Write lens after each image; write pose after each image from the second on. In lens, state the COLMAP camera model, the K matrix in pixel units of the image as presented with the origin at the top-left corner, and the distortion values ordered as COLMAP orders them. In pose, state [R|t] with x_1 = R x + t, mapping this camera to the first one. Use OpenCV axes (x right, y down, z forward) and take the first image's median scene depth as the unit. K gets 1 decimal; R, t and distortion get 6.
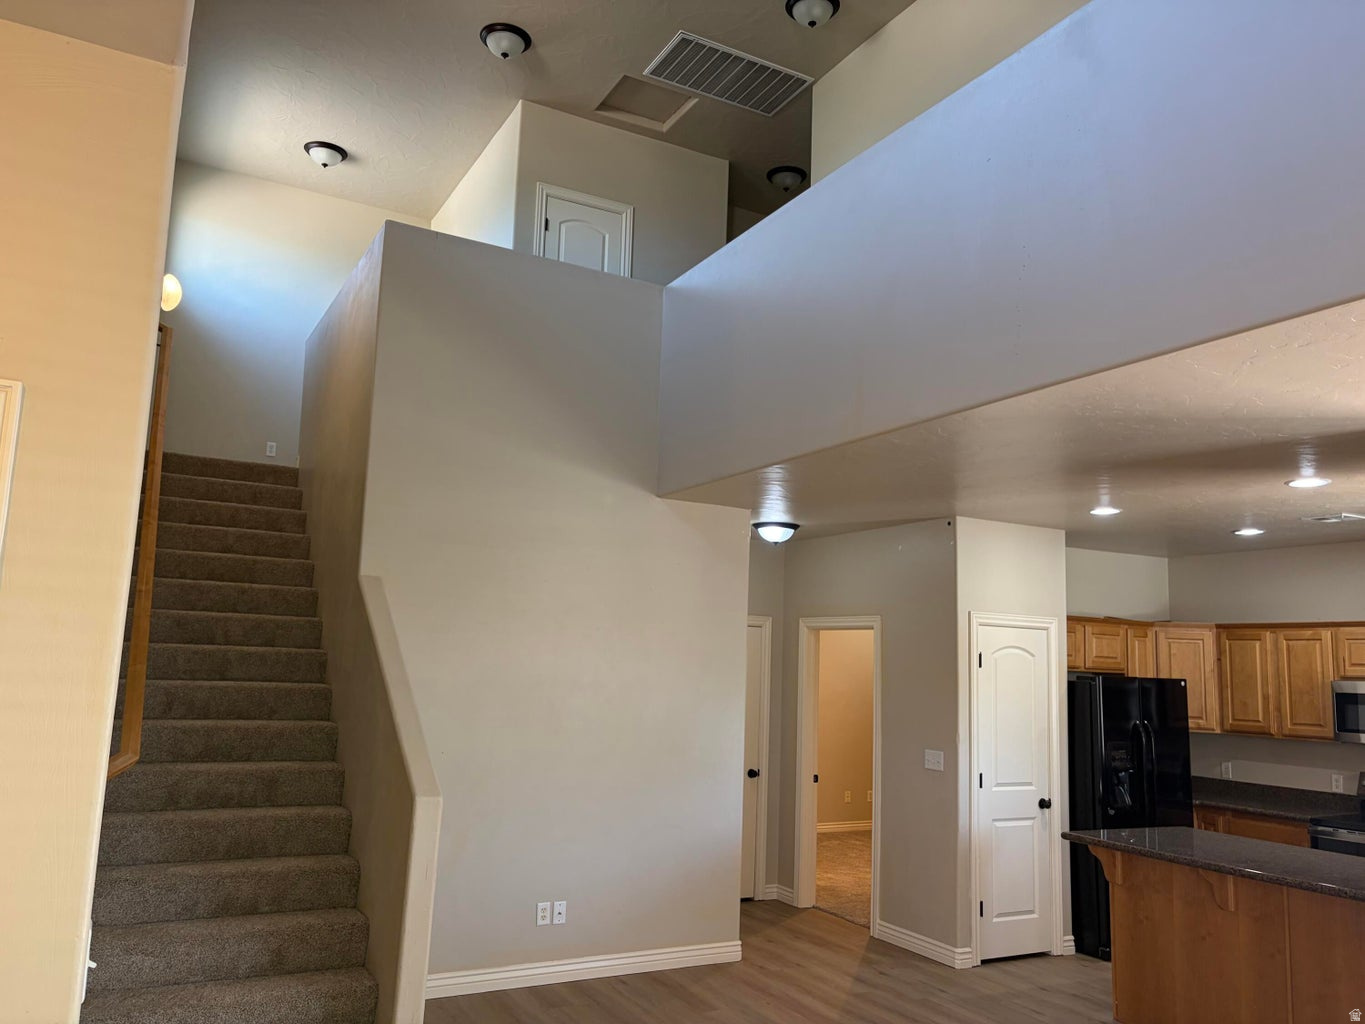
lens RADIAL K [[1033.4, 0, 683.6], [0, 1033.4, 520.6], [0, 0, 1]] dist [0.049641, -0.056570]
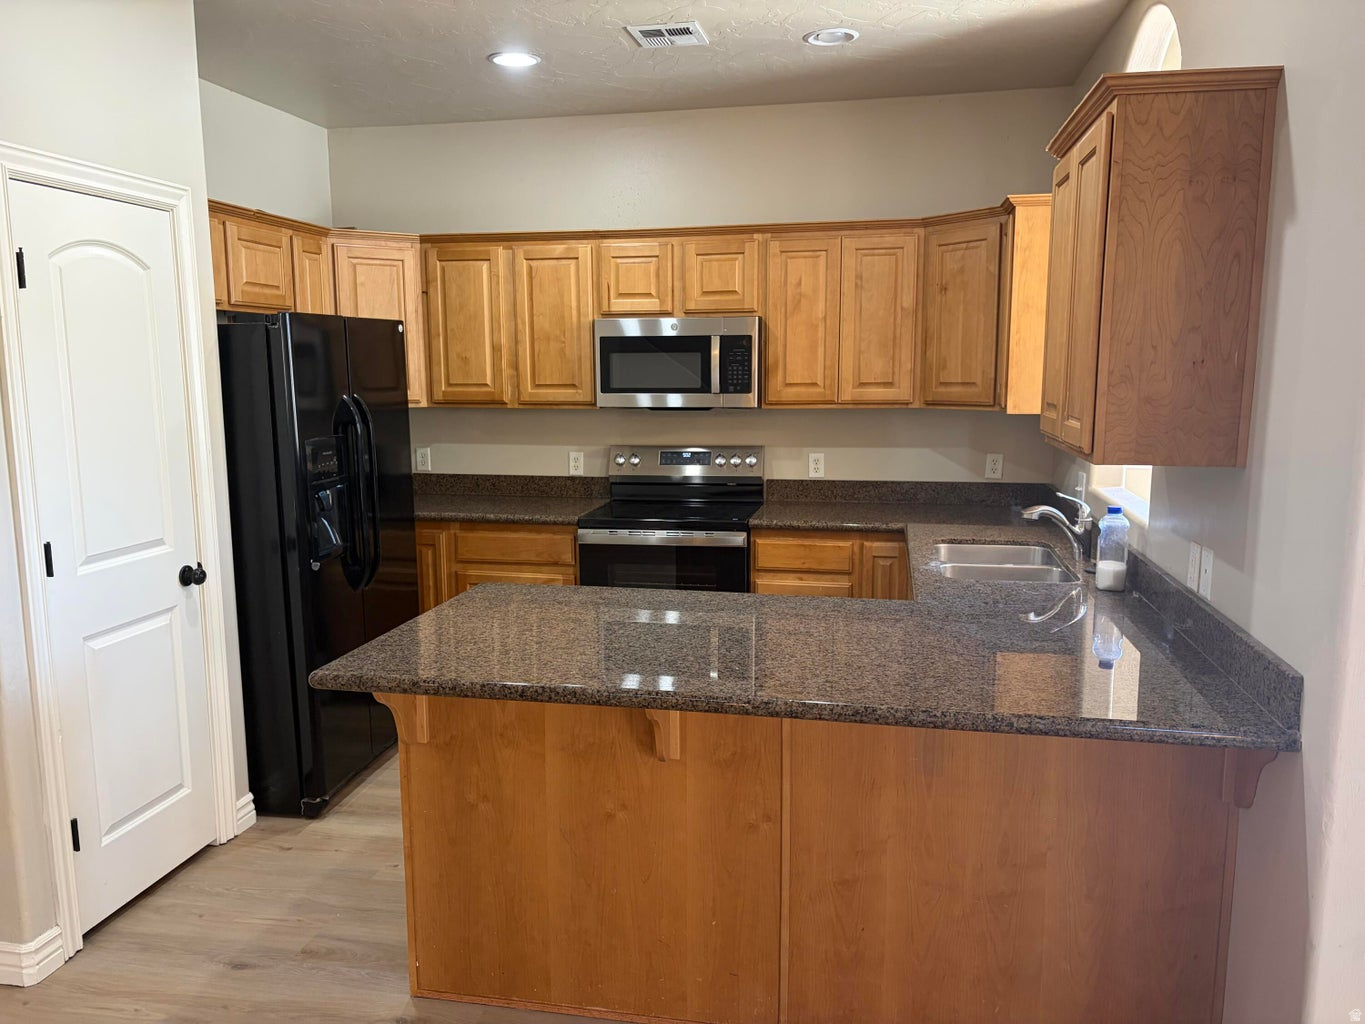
lens RADIAL K [[1033.4, 0, 683.6], [0, 1033.4, 520.6], [0, 0, 1]] dist [0.049641, -0.056570]
pose [[0.636113, -0.156244, 0.755611, 0.119188], [-0.078906, 0.960977, 0.265136, 0.092140], [-0.767550, -0.228279, 0.598962, 0.498339]]
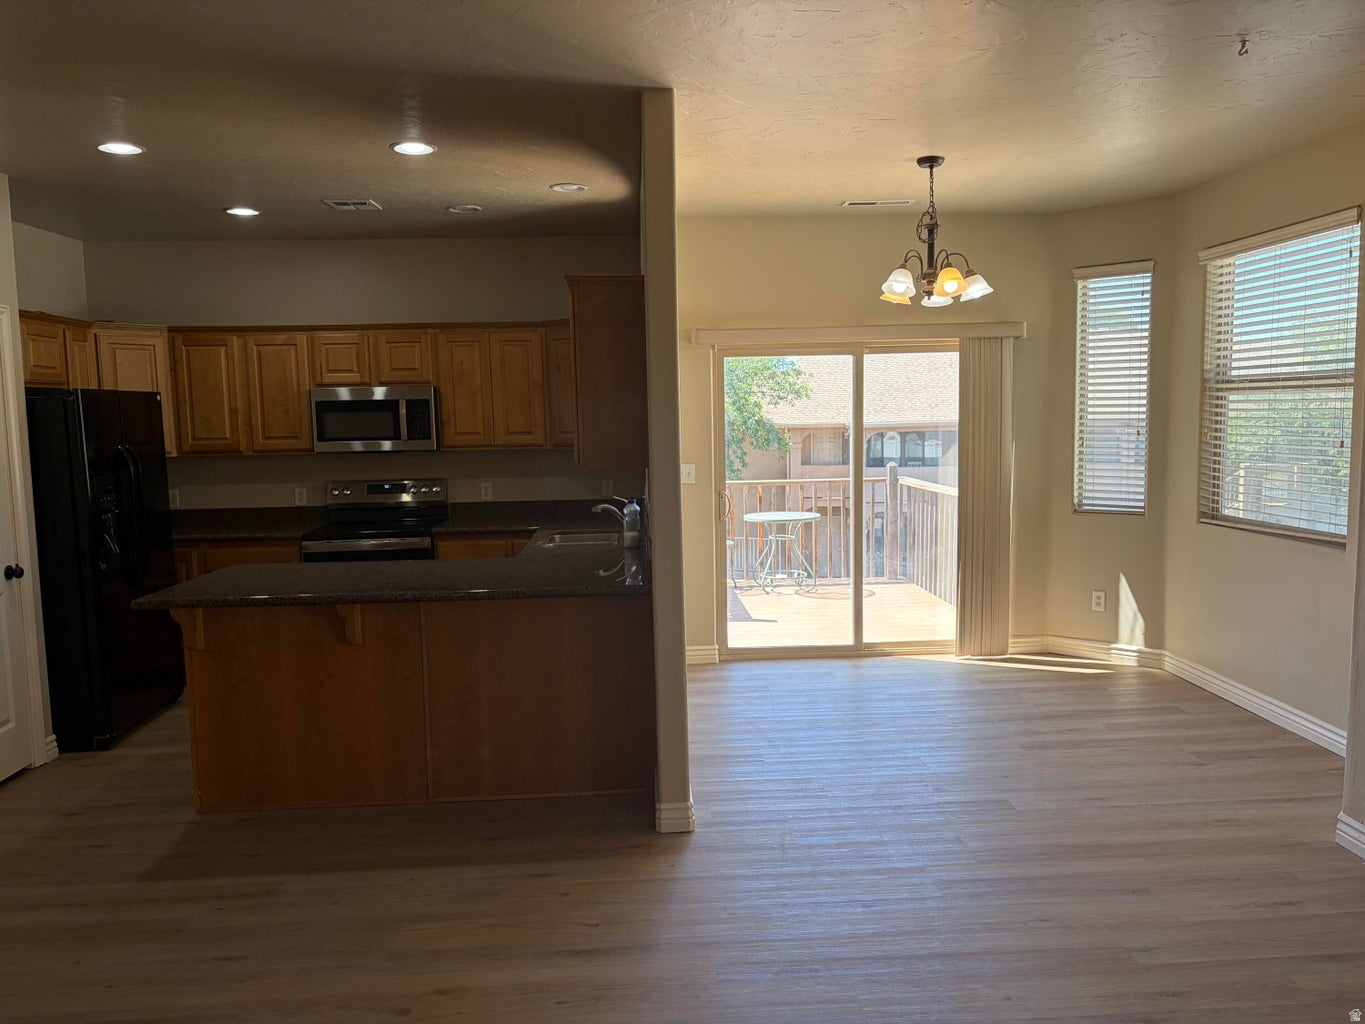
lens RADIAL K [[1026.1, 0, 709.4], [0, 1026.1, 519.9], [0, 0, 1]] dist [0.004200, 0.004412]
pose [[0.409376, -0.137587, 0.901932, -0.076087], [-0.093492, 0.977034, 0.191479, 0.056582], [-0.907563, -0.162710, 0.387111, 0.289587]]
